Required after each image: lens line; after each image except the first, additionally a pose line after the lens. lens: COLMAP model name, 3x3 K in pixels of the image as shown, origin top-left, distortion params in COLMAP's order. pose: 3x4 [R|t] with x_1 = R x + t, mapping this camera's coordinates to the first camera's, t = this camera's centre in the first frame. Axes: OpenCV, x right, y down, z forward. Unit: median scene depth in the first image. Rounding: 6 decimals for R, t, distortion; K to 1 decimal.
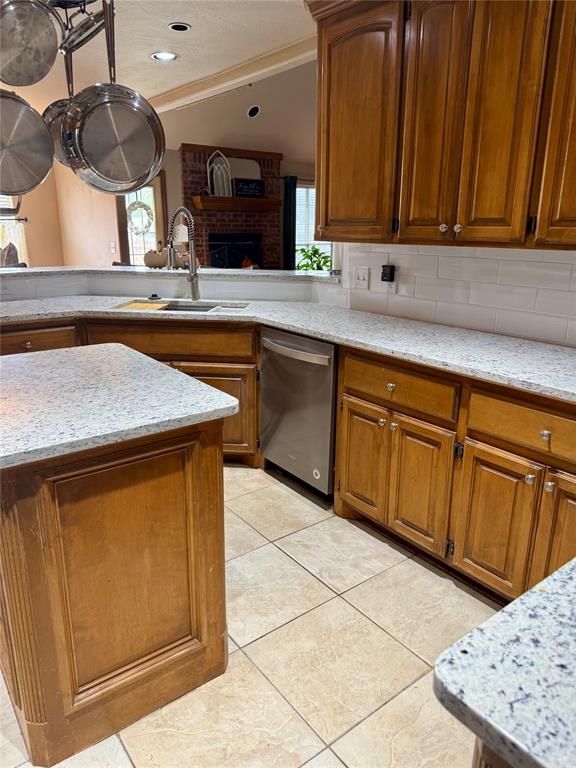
lens RADIAL K [[550.8, 0, 292.6], [0, 550.8, 382.8], [0, 0, 1]] dist [0.024201, -0.003547]
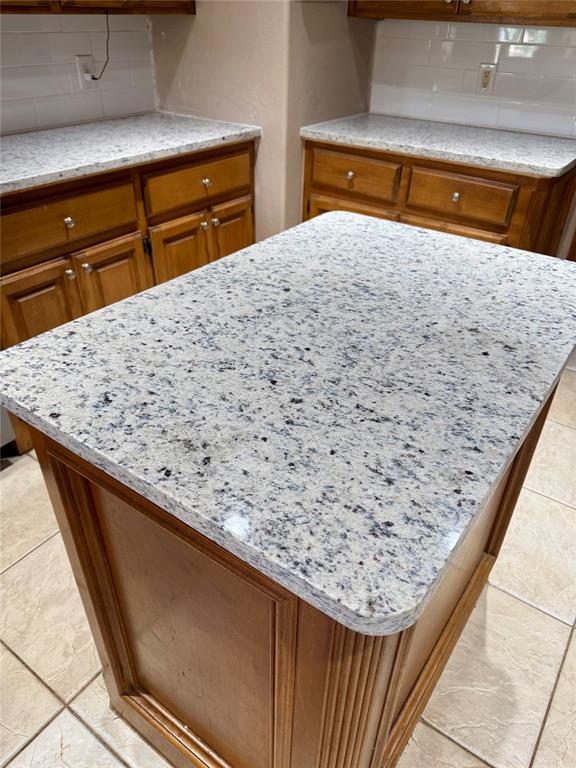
lens RADIAL K [[550.8, 0, 292.6], [0, 550.8, 382.8], [0, 0, 1]] dist [0.024201, -0.003547]
pose [[-0.294082, -0.549808, 0.781810, -0.844900], [0.240632, 0.749042, 0.617279, -0.298391], [-0.924993, 0.369659, -0.087978, 1.109130]]
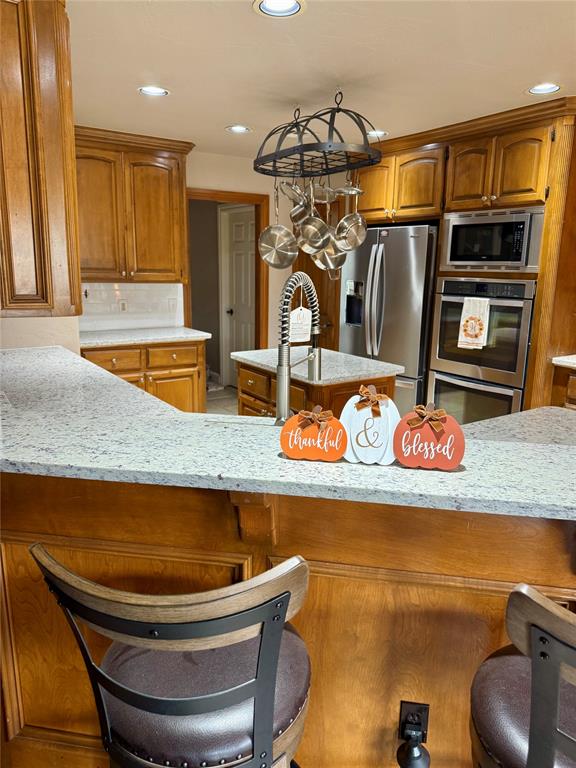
lens RADIAL K [[550.8, 0, 292.6], [0, 550.8, 382.8], [0, 0, 1]] dist [0.024201, -0.003547]
pose [[-0.998861, -0.031473, 0.035872, -0.572875], [-0.010466, 0.877865, 0.478795, -0.617981], [-0.046560, 0.477874, -0.877194, 2.044807]]
